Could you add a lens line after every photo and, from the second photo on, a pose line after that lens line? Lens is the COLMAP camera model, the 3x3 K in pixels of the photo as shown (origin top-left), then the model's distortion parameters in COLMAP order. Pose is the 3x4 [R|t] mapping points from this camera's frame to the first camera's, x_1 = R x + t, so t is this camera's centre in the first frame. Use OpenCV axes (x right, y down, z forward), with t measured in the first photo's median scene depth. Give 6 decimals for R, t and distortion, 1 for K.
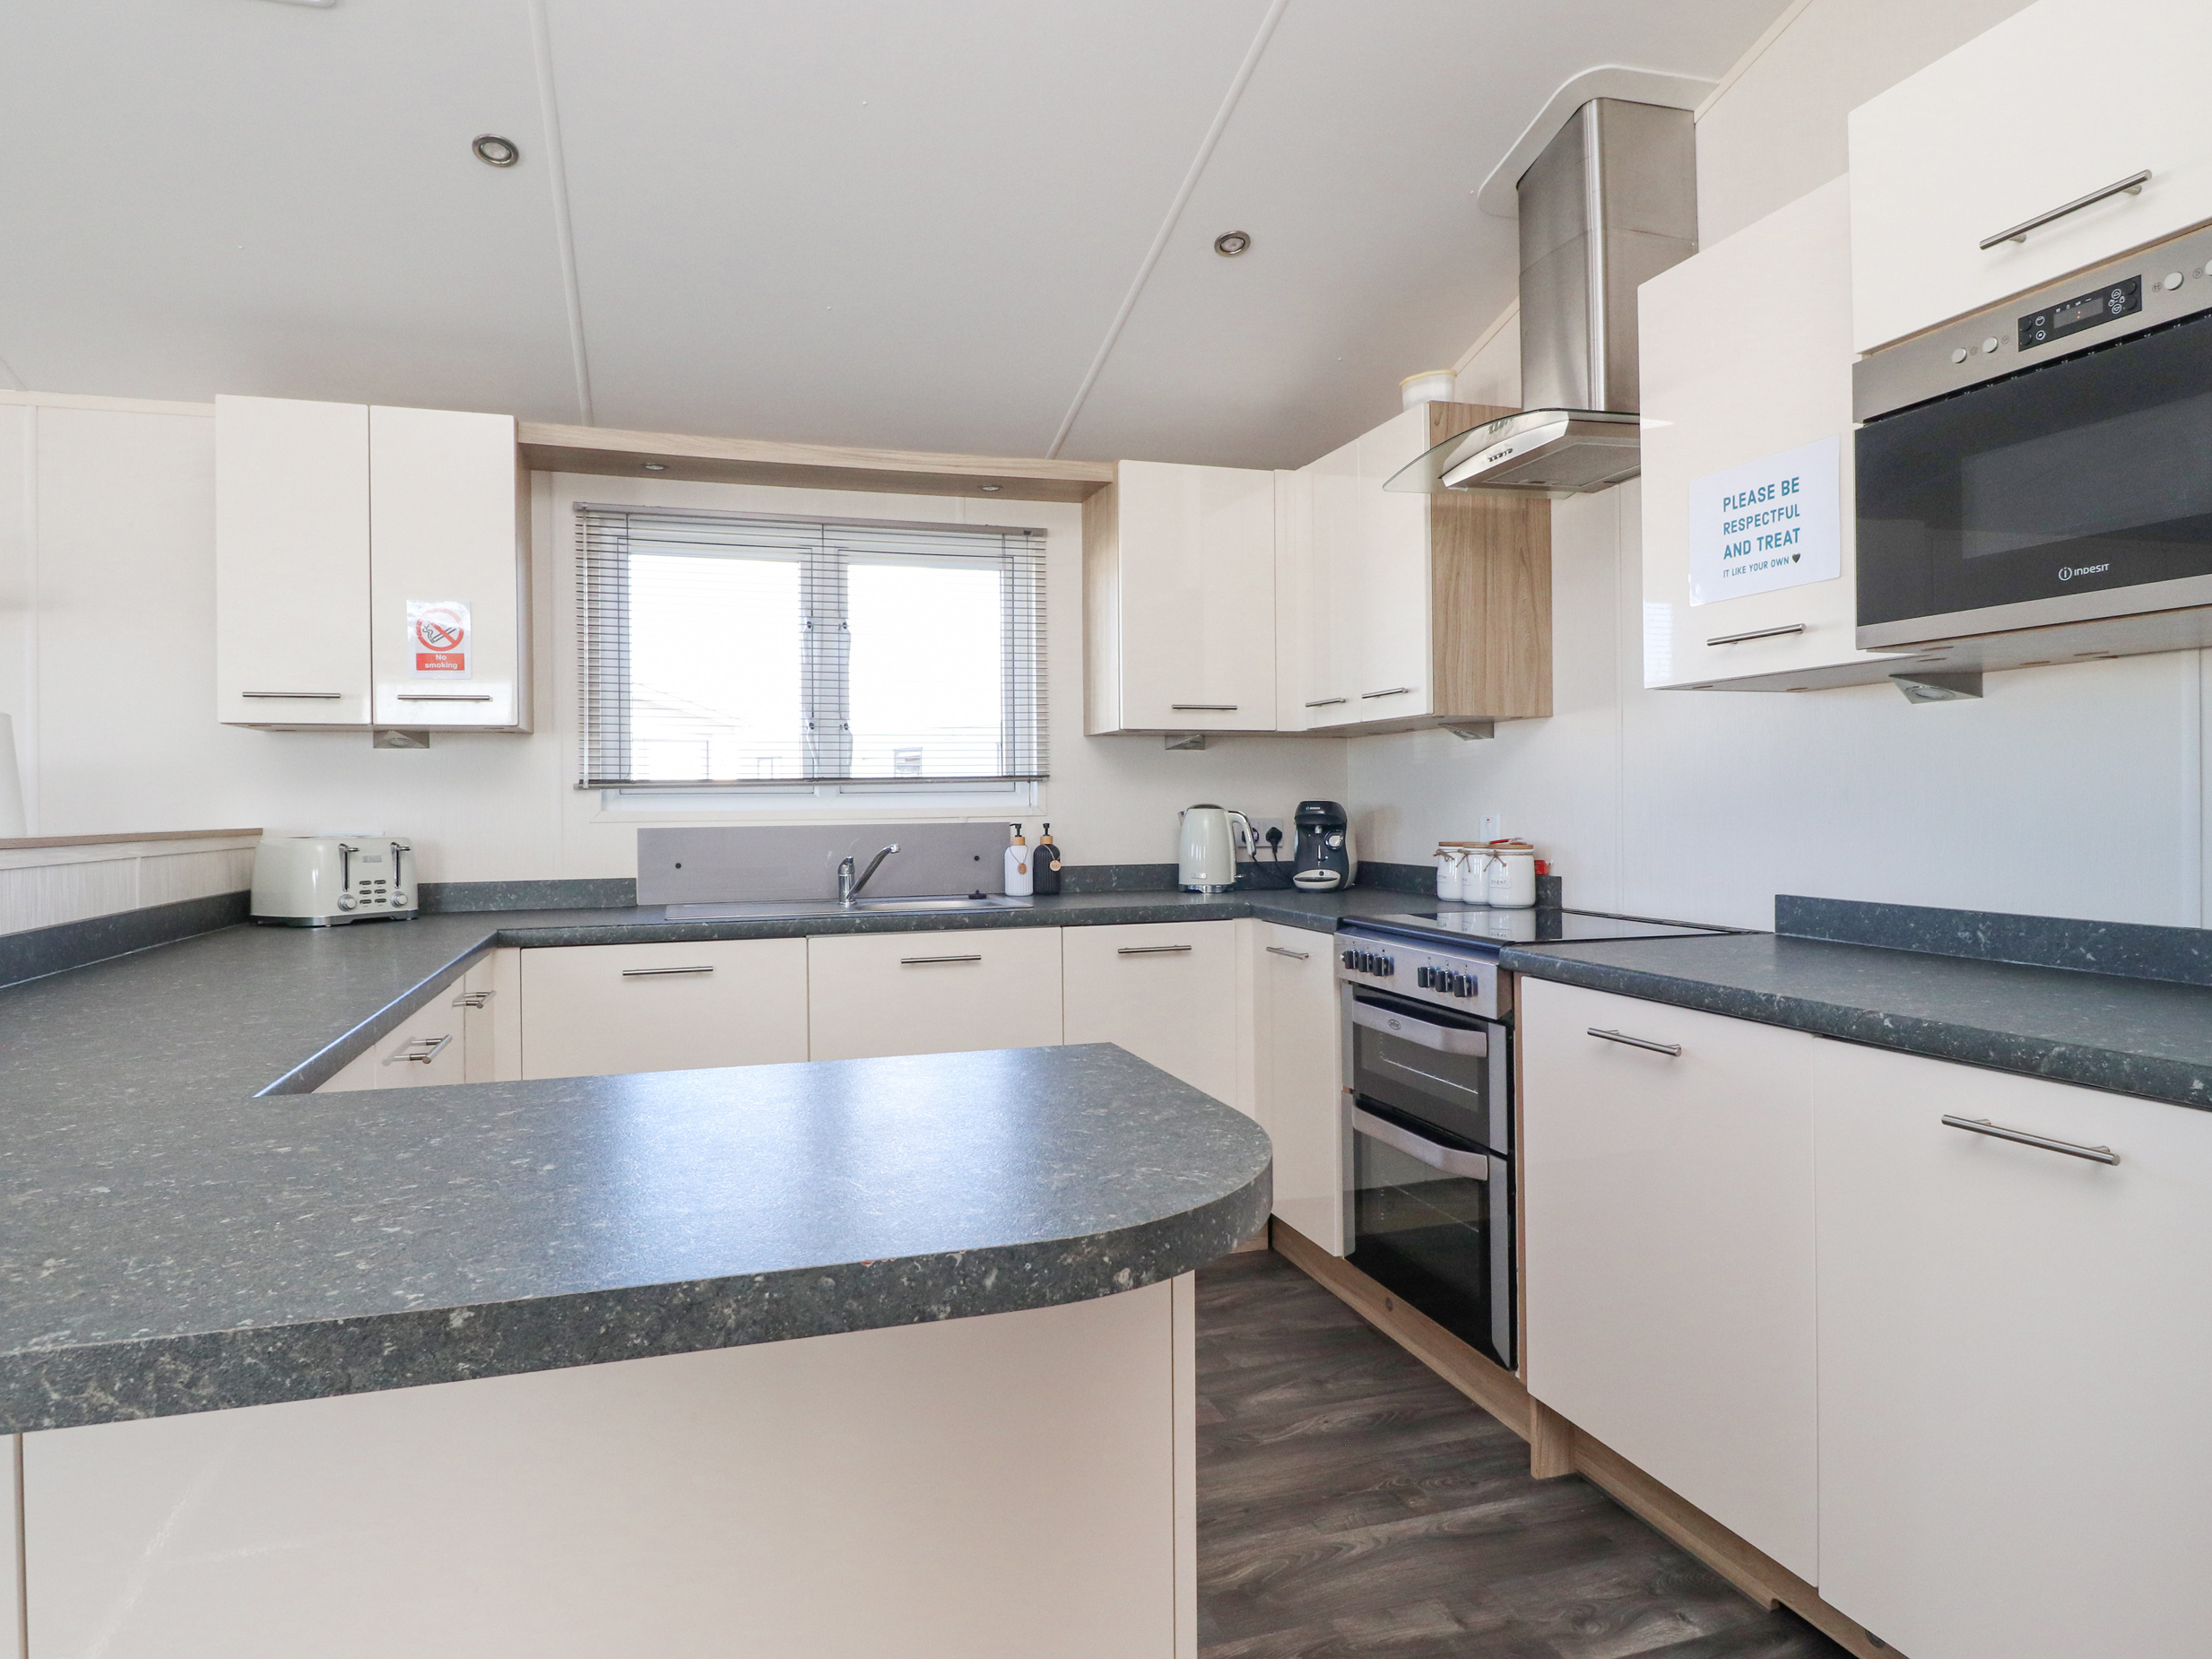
lens RADIAL K [[1259.5, 0, 1093.2], [0, 1259.5, 816.9], [0, 0, 1]] dist [-0.007362, -0.006031]
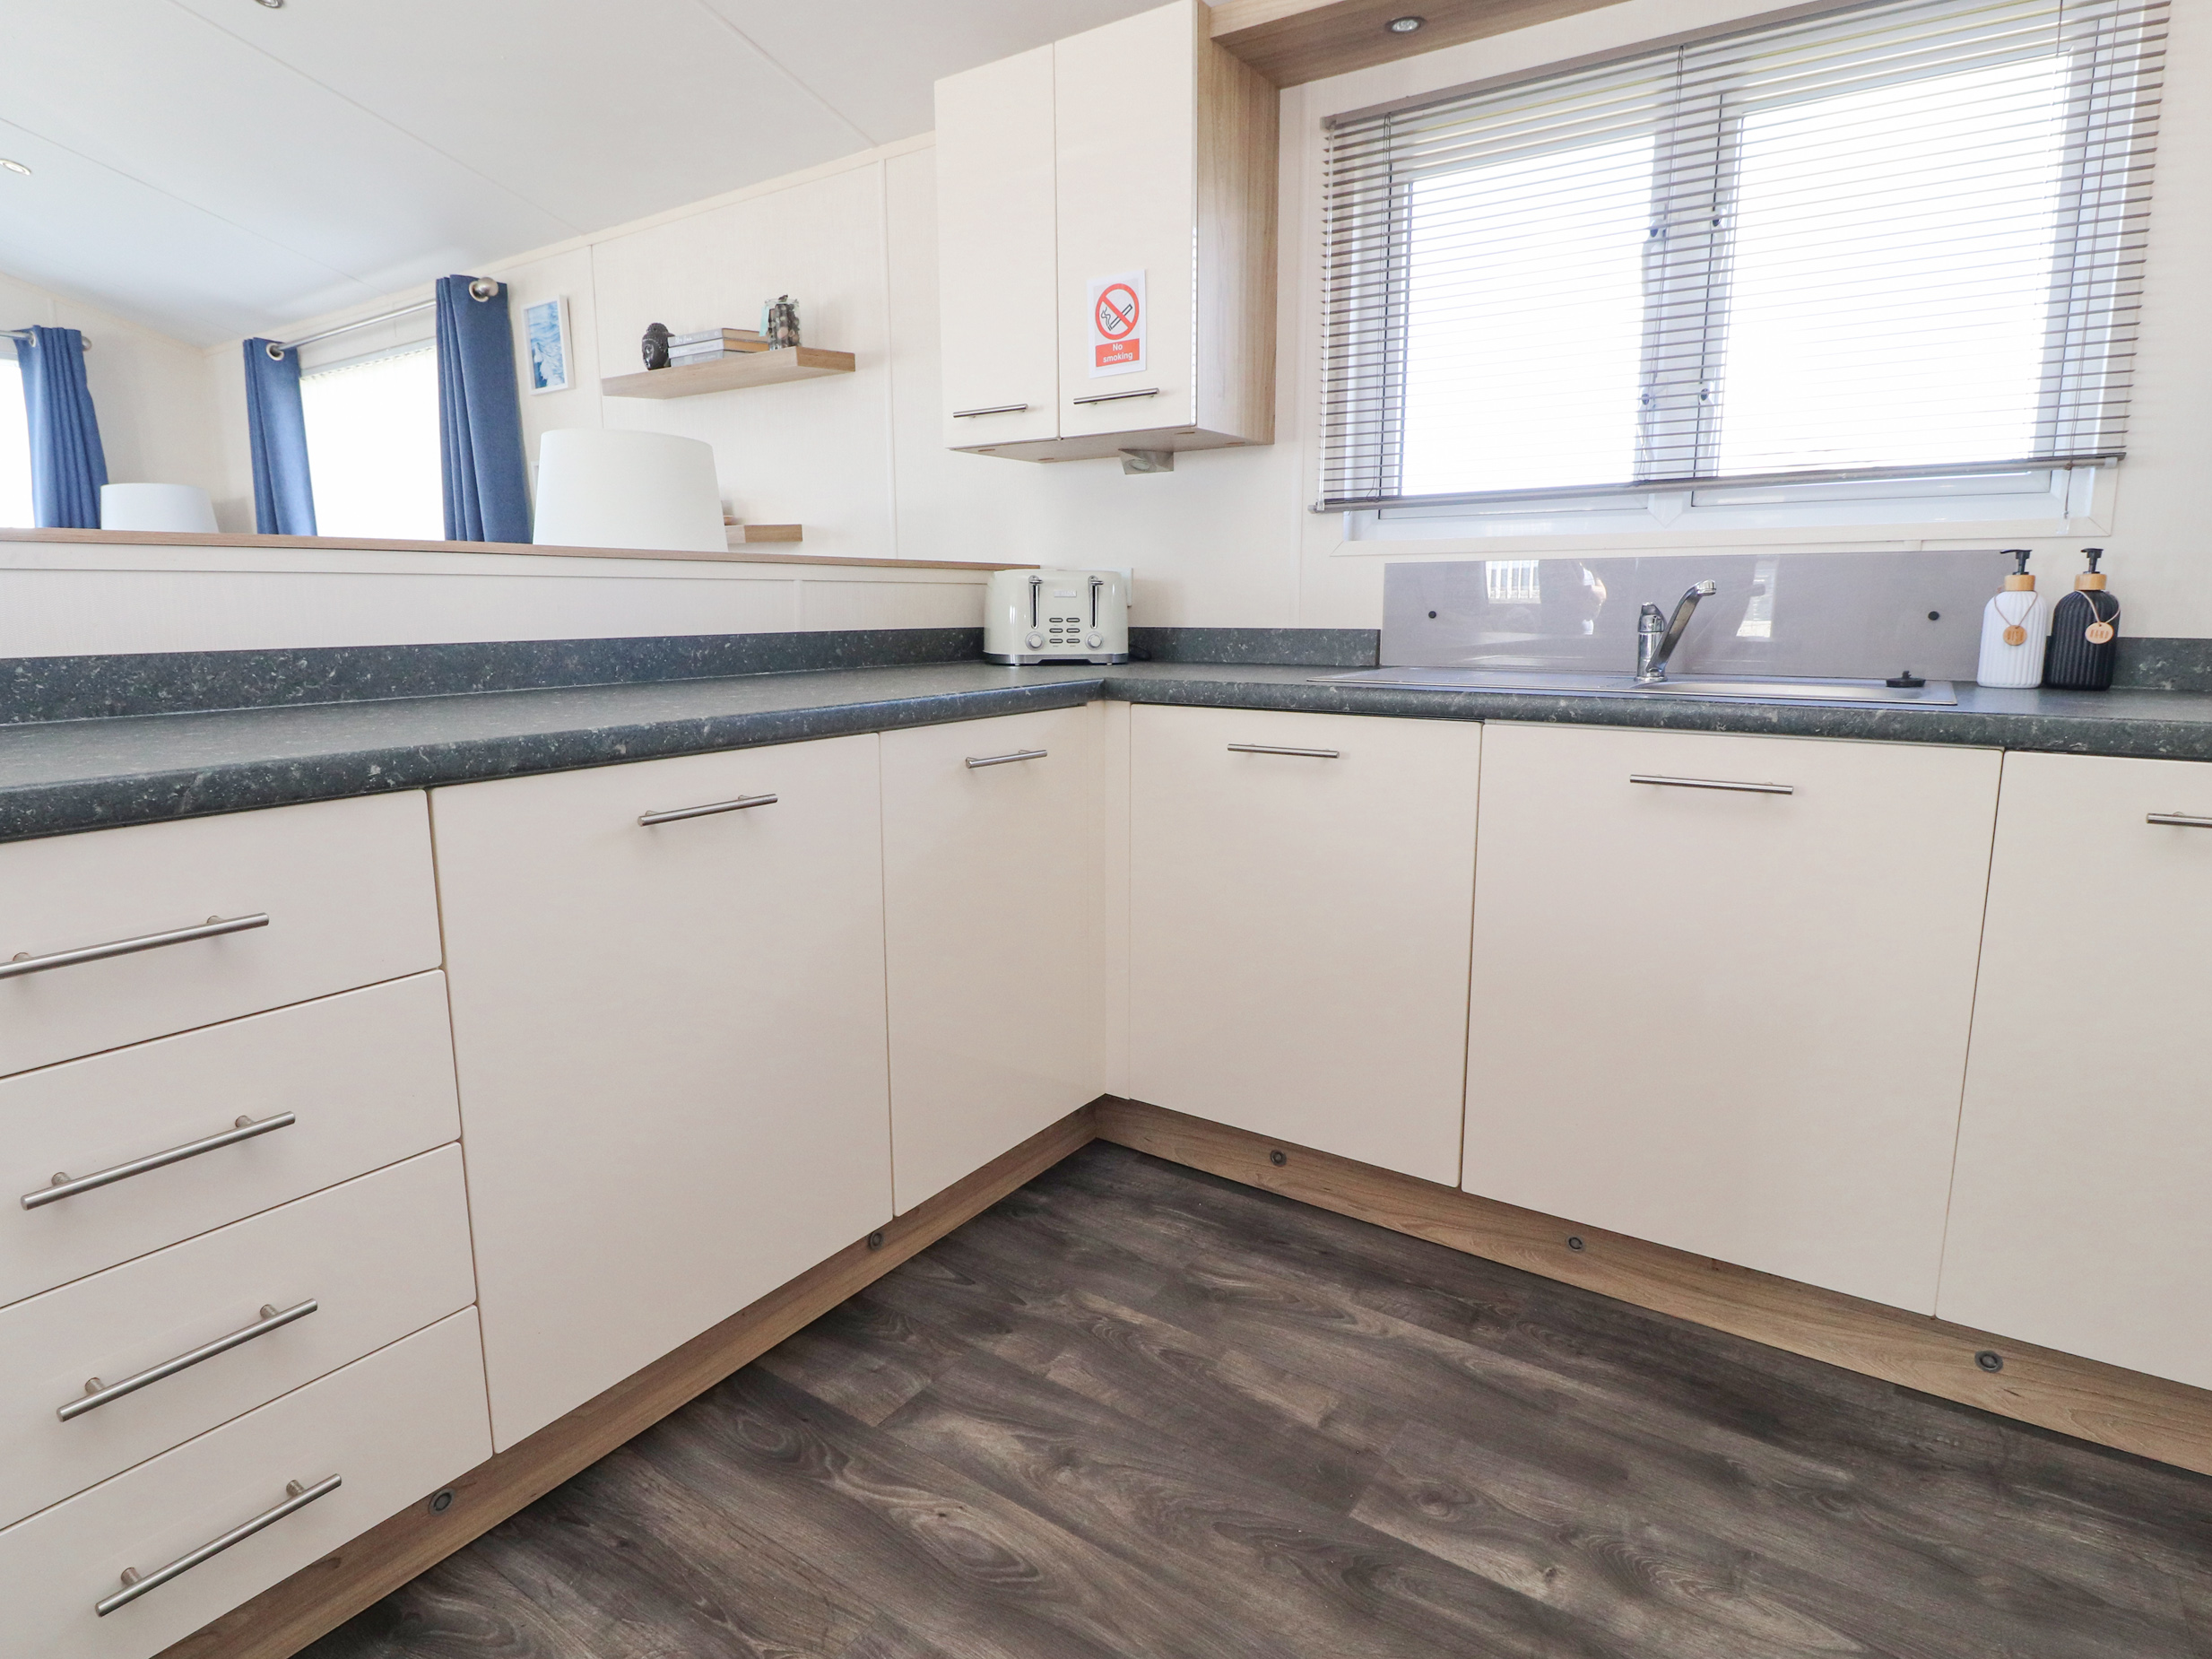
lens RADIAL K [[1183.2, 0, 1148.0], [0, 1183.2, 812.6], [0, 0, 1]] dist [-0.021722, -0.010295]
pose [[0.599962, 0.146177, -0.786561, 0.128873], [-0.004223, 0.983731, 0.179598, 0.030500], [0.800017, -0.104430, 0.590819, 0.458119]]
